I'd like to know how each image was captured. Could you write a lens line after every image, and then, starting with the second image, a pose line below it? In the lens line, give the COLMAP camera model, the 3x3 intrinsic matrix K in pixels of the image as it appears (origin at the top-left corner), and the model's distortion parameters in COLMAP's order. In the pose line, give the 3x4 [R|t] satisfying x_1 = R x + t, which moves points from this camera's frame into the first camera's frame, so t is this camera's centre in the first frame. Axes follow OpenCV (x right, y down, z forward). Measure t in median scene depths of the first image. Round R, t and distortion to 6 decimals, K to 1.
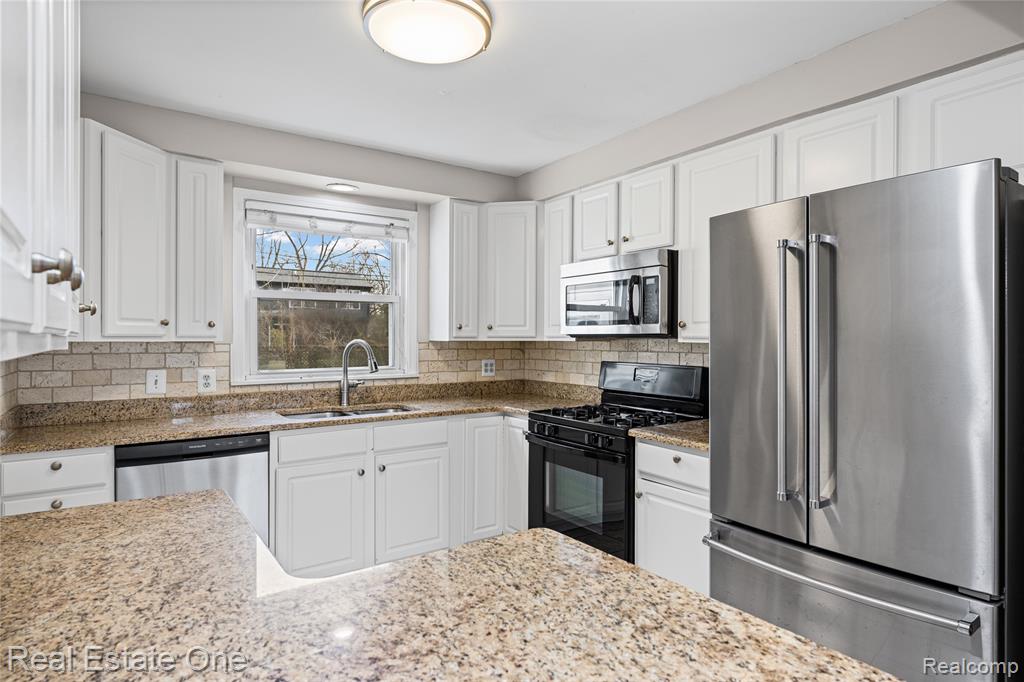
lens RADIAL K [[558.7, 0, 512.7], [0, 558.7, 336.1], [0, 0, 1]] dist [0.003519, -0.000456]
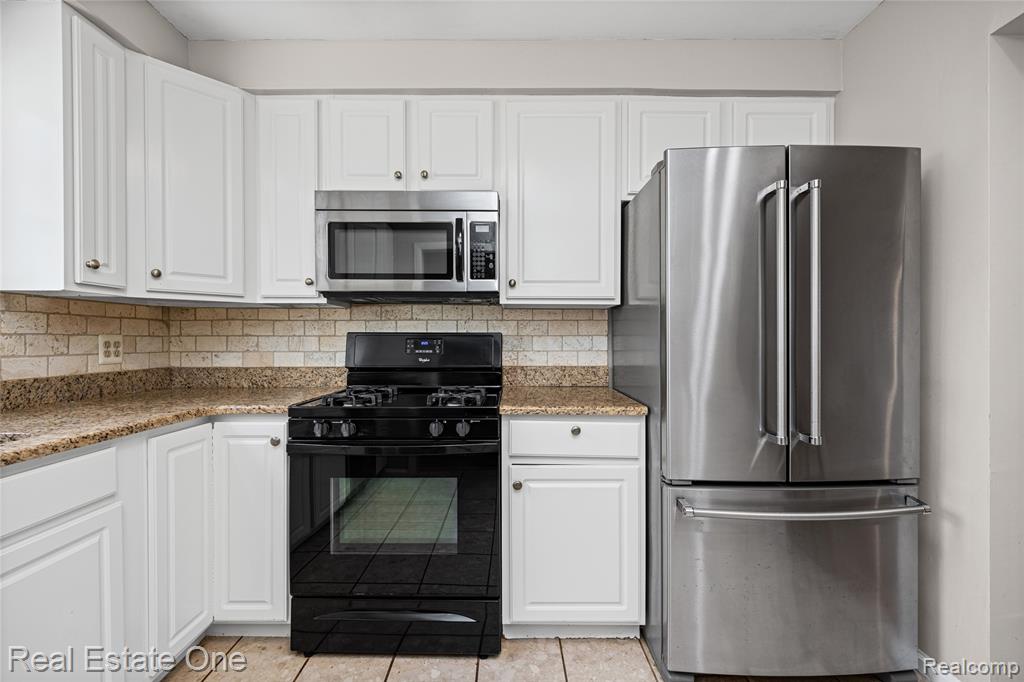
lens RADIAL K [[450.0, 0, 518.1], [0, 450.0, 340.3], [0, 0, 1]] dist [0.007473, -0.002021]
pose [[0.569868, -0.007639, 0.821701, -0.223174], [-0.002280, 0.999938, 0.010877, 0.049301], [-0.821733, -0.008073, 0.569815, 0.458957]]
